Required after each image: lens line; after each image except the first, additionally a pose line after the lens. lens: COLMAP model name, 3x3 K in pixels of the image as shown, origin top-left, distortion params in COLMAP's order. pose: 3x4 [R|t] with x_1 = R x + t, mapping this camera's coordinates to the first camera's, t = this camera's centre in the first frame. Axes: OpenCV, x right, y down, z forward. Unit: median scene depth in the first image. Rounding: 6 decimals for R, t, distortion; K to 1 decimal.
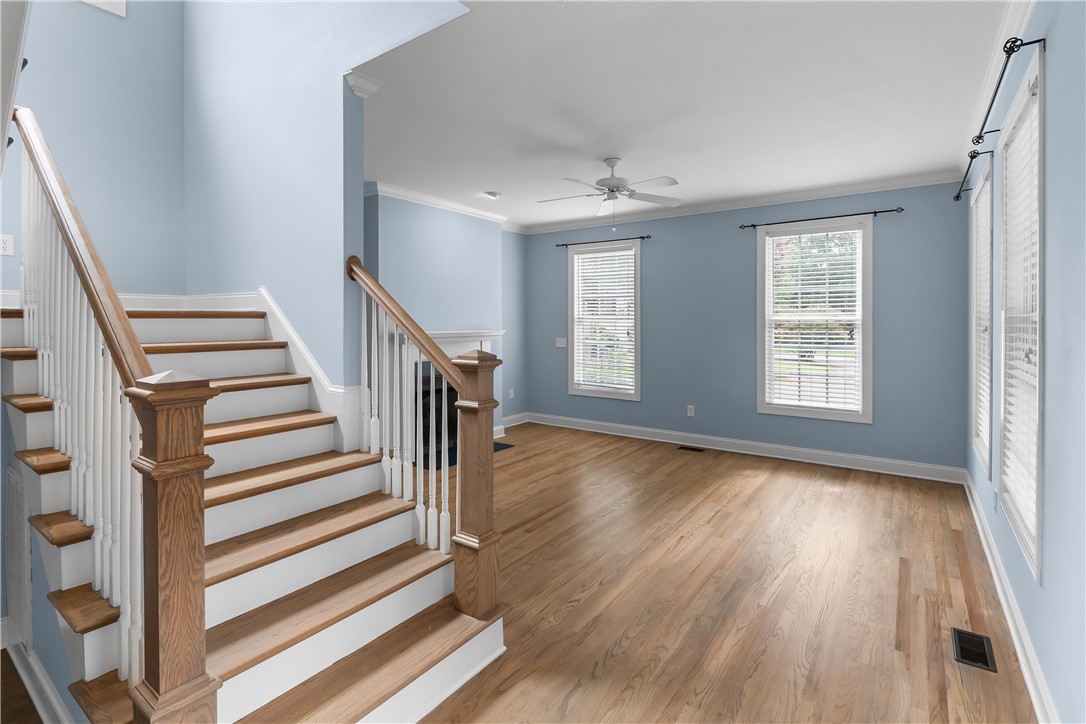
lens RADIAL K [[506.2, 0, 543.9], [0, 506.2, 321.1], [0, 0, 1]] dist [-0.000868, -0.000482]
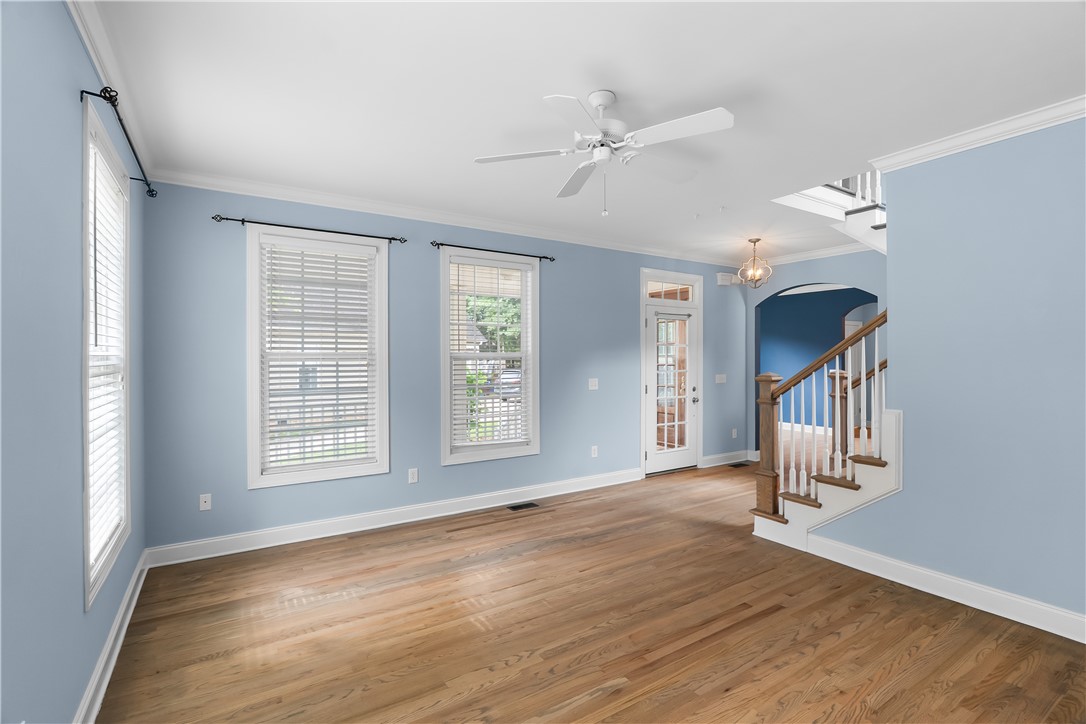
lens RADIAL K [[506.2, 0, 539.0], [0, 506.2, 359.6], [0, 0, 1]] dist [-0.000868, -0.000482]
pose [[-0.928062, 0.000815, 0.372424, -0.029827], [0.001417, 0.999998, 0.001343, 0.001712], [-0.372423, 0.001774, -0.928062, 2.271750]]
